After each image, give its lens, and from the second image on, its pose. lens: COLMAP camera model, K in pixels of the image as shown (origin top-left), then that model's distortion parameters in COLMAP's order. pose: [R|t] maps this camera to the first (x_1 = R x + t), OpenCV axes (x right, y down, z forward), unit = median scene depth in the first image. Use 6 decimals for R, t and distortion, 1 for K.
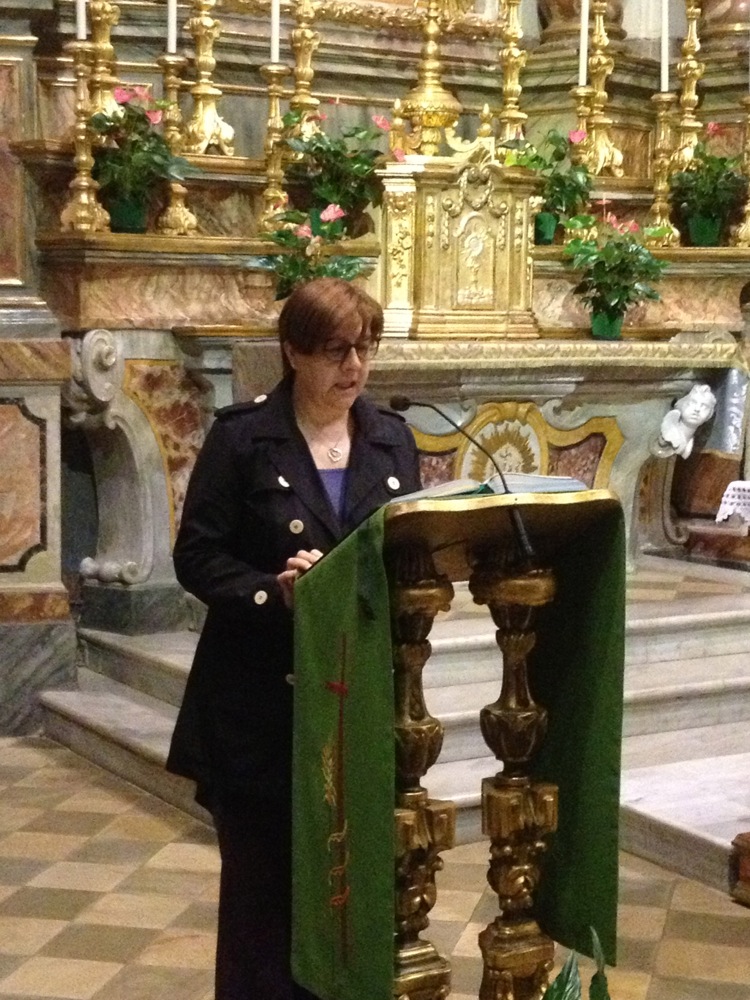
lens RADIAL K [[1868.2, 0, 375.0], [0, 1868.2, 499.5], [0, 0, 1]] dist [-0.002304, 0.000000]
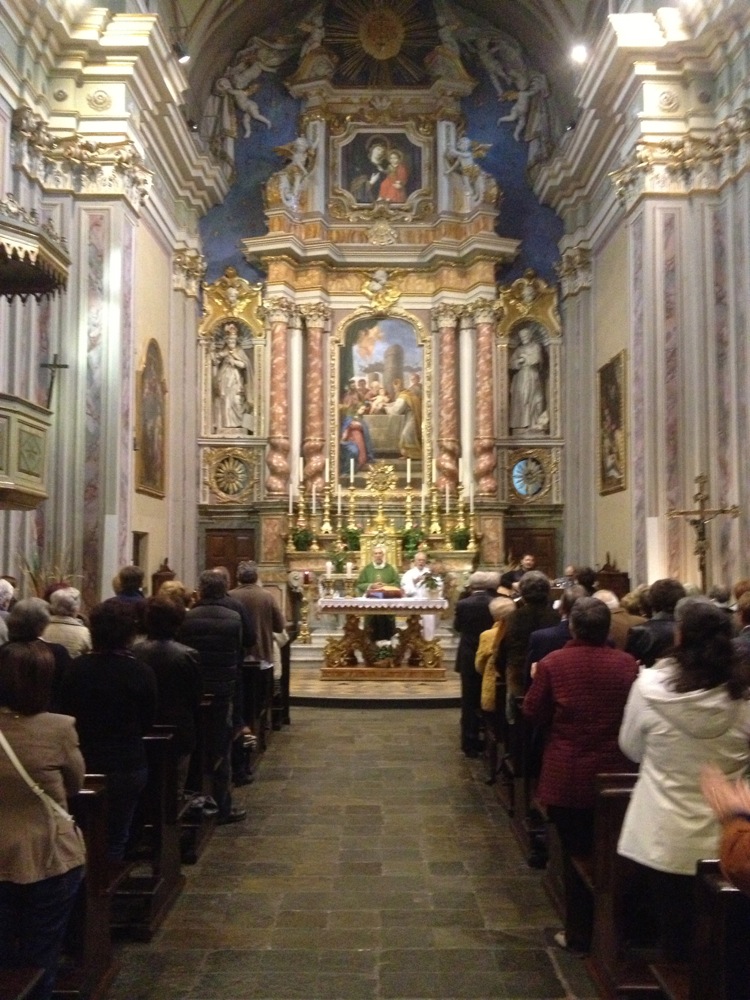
lens RADIAL K [[953.8, 0, 379.9], [0, 953.8, 504.7], [0, 0, 1]] dist [0.009023, 0.000000]
pose [[0.862269, -0.042464, -0.504668, 1.234708], [-0.046122, 0.985754, -0.161748, 0.121834], [0.504347, 0.162747, 0.848026, -0.957219]]
